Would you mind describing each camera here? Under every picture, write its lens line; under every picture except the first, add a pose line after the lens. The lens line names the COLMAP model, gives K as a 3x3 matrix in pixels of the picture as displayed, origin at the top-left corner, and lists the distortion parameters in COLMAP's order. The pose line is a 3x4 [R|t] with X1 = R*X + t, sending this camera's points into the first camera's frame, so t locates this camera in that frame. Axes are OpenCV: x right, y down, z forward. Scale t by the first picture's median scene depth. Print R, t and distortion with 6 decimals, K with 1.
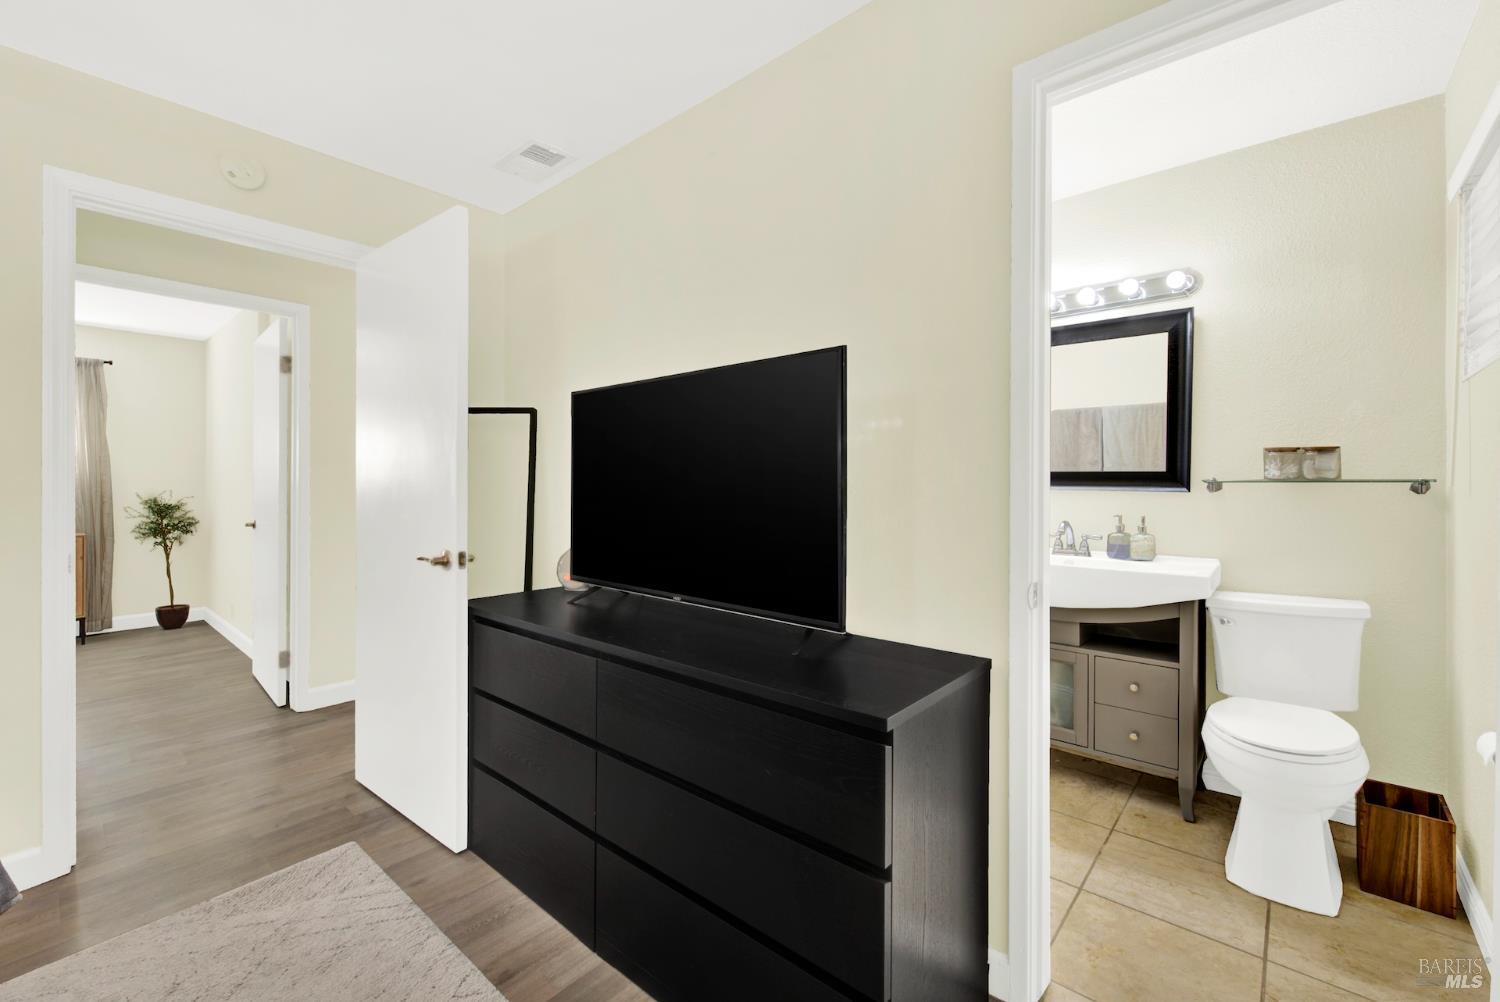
lens RADIAL K [[611.3, 0, 735.3], [0, 611.3, 491.9], [0, 0, 1]] dist [0.001152, -0.002173]
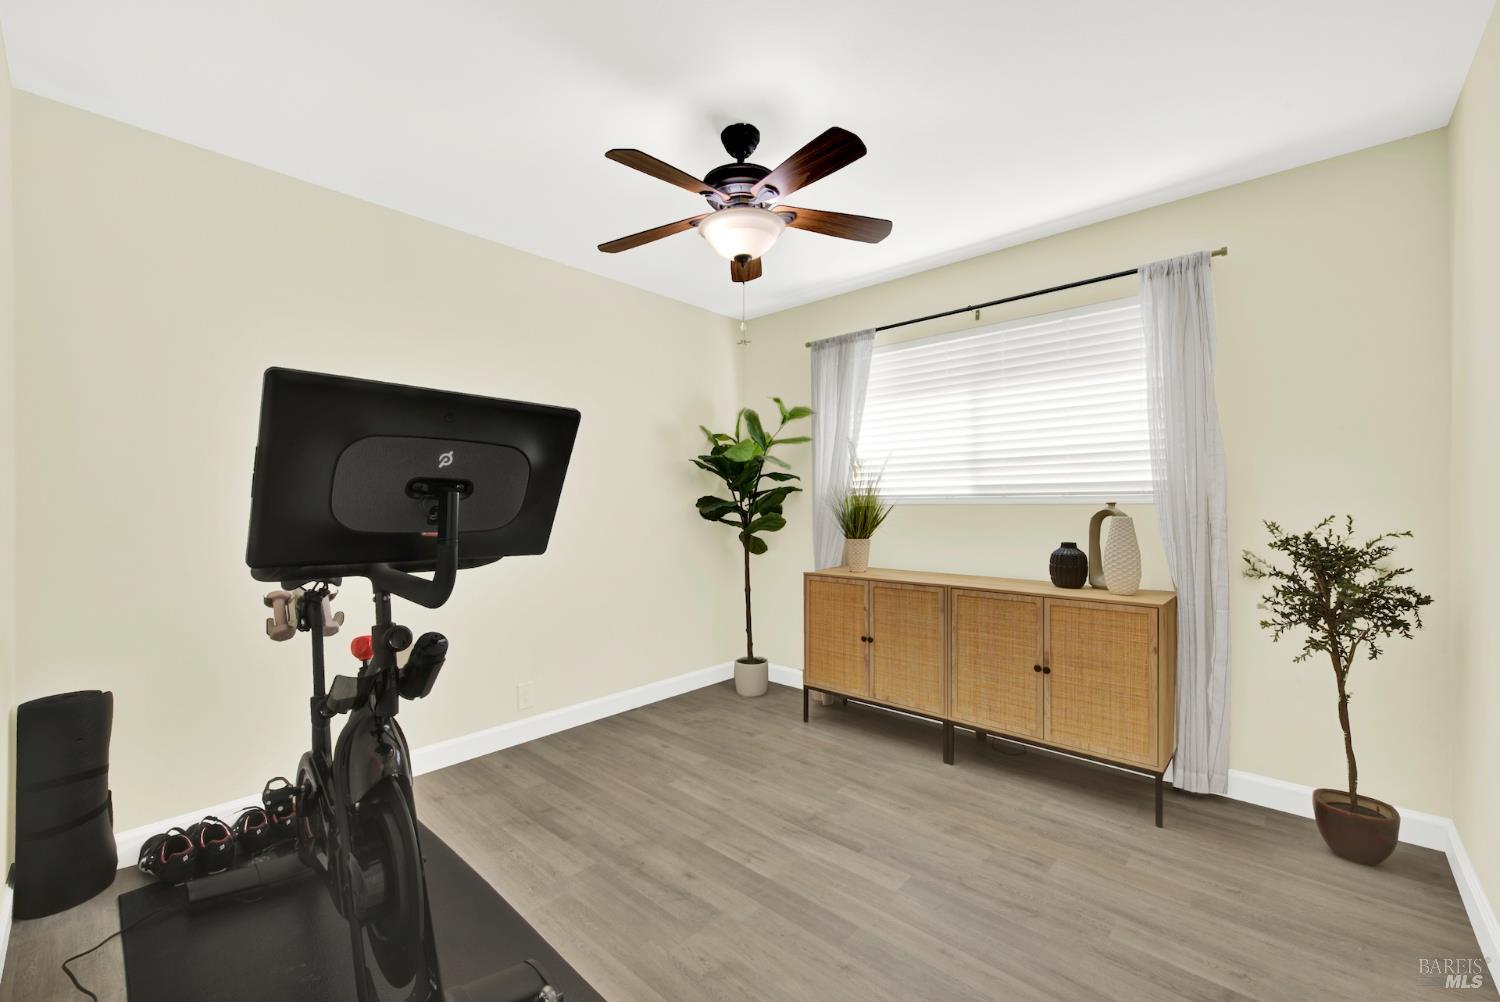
lens RADIAL K [[611.3, 0, 735.1], [0, 611.3, 500.6], [0, 0, 1]] dist [0.001152, -0.002173]
pose [[-0.026578, -0.004830, -0.999635, -0.512084], [-0.005908, 0.999972, -0.004675, -0.007677], [0.999629, 0.005781, -0.026605, 0.607082]]
